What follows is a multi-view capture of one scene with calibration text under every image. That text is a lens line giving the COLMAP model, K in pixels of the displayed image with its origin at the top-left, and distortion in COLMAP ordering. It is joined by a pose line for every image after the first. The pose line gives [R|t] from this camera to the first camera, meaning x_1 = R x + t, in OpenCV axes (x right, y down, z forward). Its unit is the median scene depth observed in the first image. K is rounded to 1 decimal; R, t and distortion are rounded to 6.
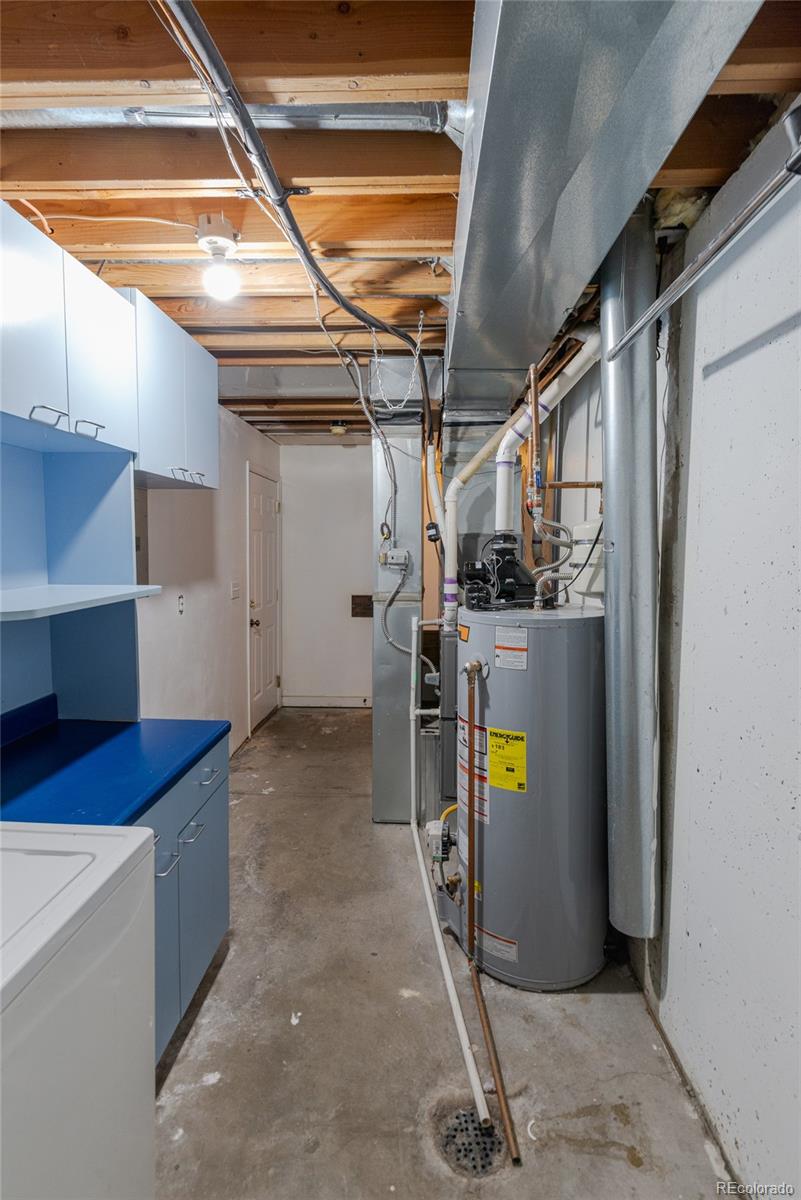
lens RADIAL K [[583.7, 0, 407.4], [0, 583.7, 582.3], [0, 0, 1]] dist [0.002152, 0.000766]
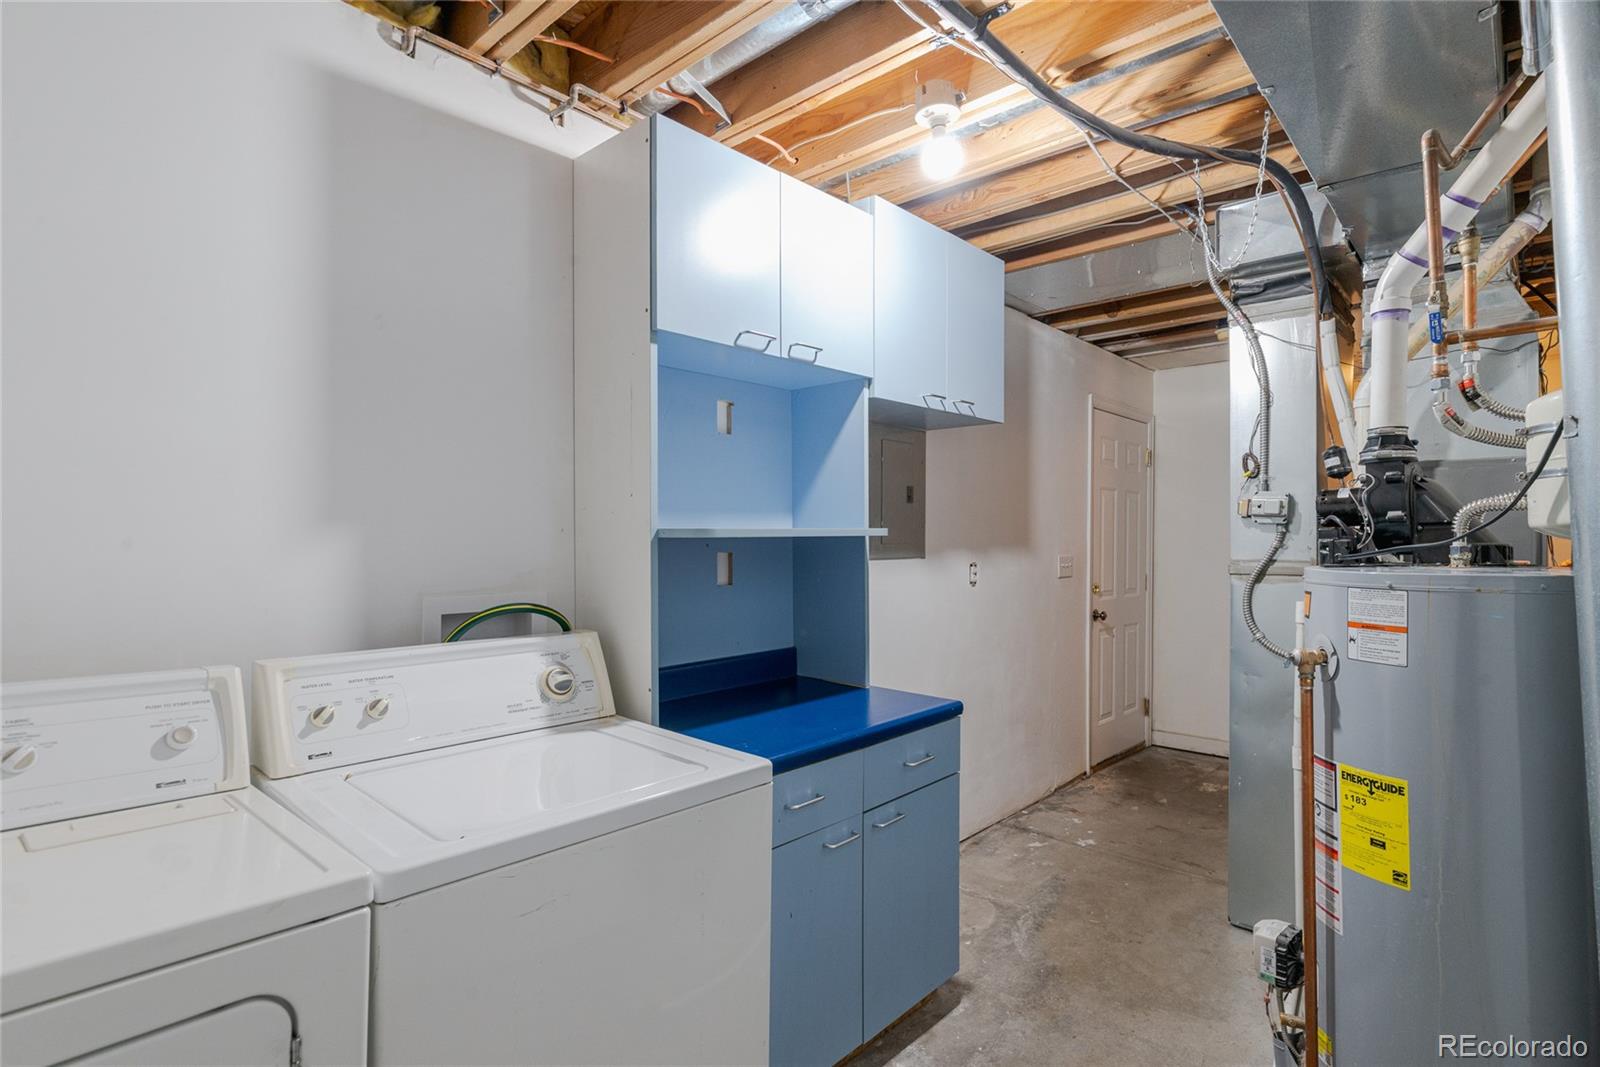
lens RADIAL K [[778.3, 0, 803.2], [0, 778.3, 526.7], [0, 0, 1]] dist [0.002152, 0.000766]
pose [[0.774143, -0.004814, -0.632992, 0.187703], [-0.035298, 0.998087, -0.050760, 0.061383], [0.632026, 0.061639, 0.772492, 0.040857]]
